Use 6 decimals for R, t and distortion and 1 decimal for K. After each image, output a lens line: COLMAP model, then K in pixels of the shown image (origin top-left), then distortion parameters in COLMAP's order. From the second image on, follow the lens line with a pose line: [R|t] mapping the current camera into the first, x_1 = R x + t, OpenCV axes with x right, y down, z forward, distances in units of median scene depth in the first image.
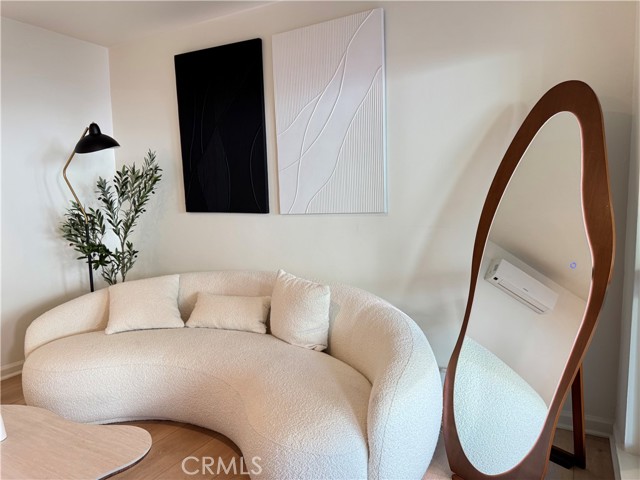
lens RADIAL K [[457.5, 0, 317.6], [0, 457.5, 237.4], [0, 0, 1]] dist [0.080222, -0.100499]
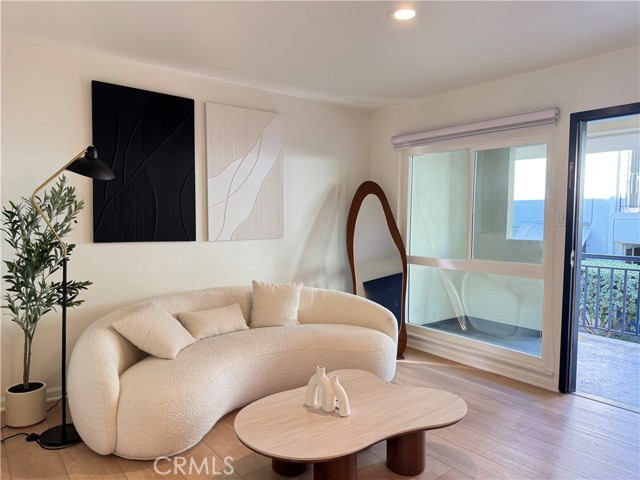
lens RADIAL K [[457.5, 0, 317.4], [0, 457.5, 237.6], [0, 0, 1]] dist [0.080222, -0.100499]
pose [[0.369999, -0.012910, 0.928943, -1.240519], [0.075894, 0.996981, -0.016373, -0.019637], [-0.925927, 0.076559, 0.369862, 0.283148]]
